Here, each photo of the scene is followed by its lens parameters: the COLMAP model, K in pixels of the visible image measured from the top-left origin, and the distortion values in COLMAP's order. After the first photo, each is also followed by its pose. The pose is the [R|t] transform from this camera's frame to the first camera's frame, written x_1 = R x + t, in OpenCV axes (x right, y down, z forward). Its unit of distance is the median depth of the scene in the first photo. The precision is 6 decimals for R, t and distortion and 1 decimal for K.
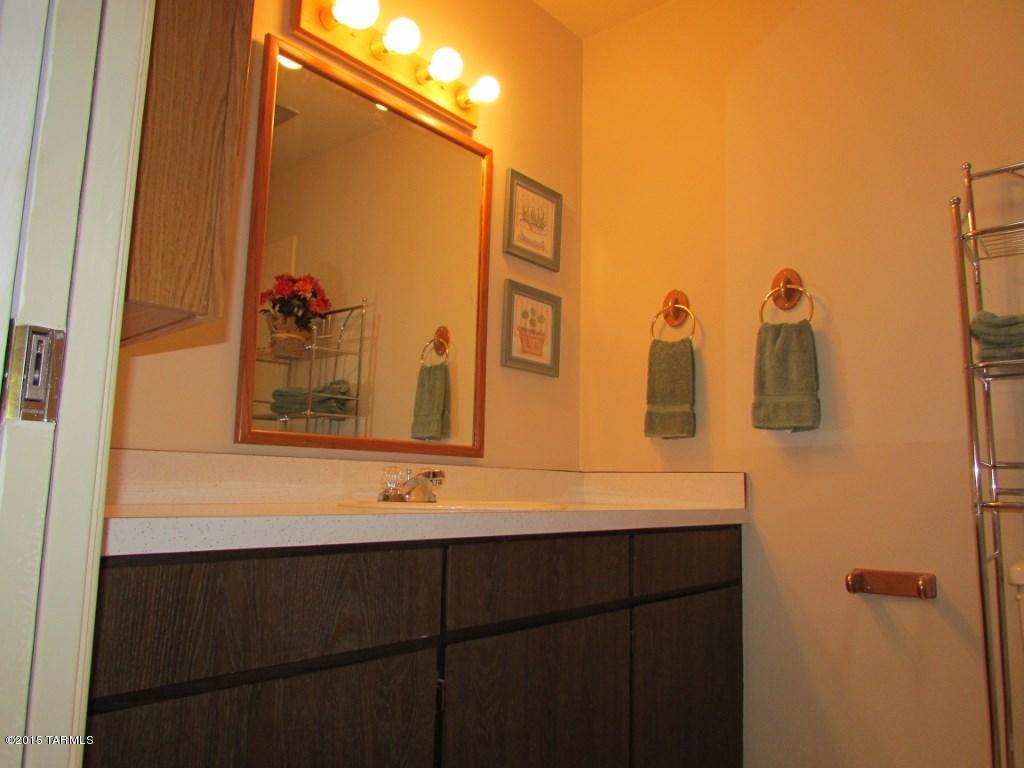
lens RADIAL K [[746.0, 0, 512.0], [0, 746.0, 384.0], [0, 0, 1]] dist [-0.020278, 0.007707]
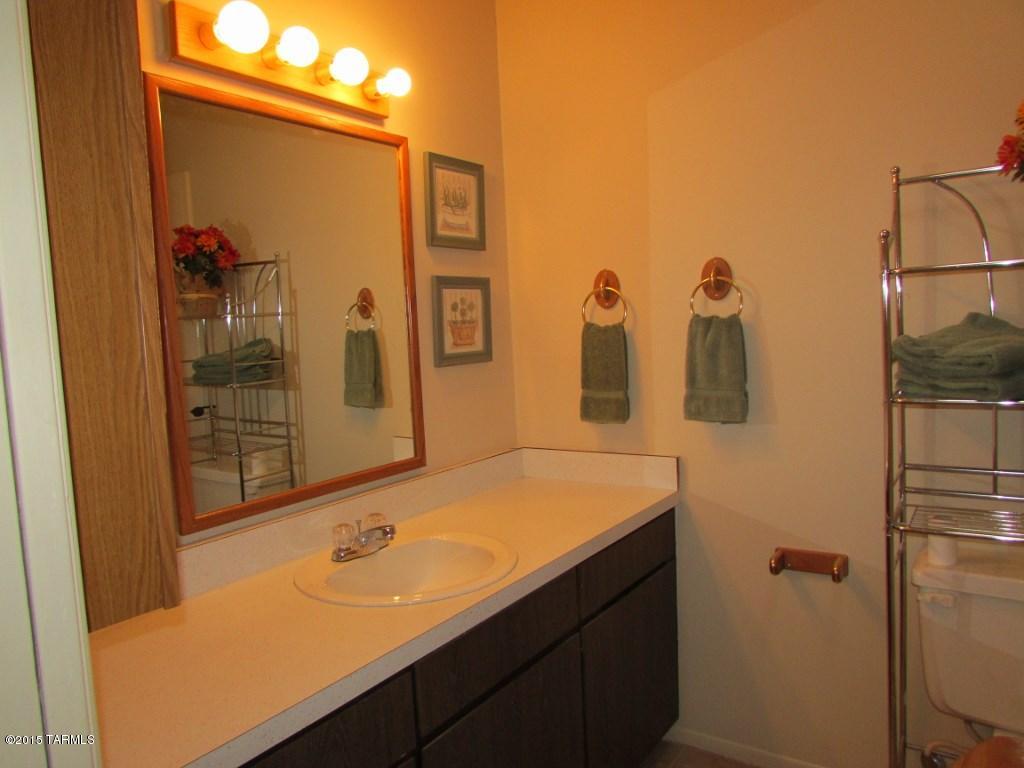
lens RADIAL K [[747.9, 0, 512.0], [0, 747.9, 384.0], [0, 0, 1]] dist [-0.017802, -0.000612]
pose [[0.992065, -0.080051, 0.096945, -0.011135], [0.056640, 0.972984, 0.223818, -0.211859], [-0.112243, -0.216551, 0.969798, 0.025091]]
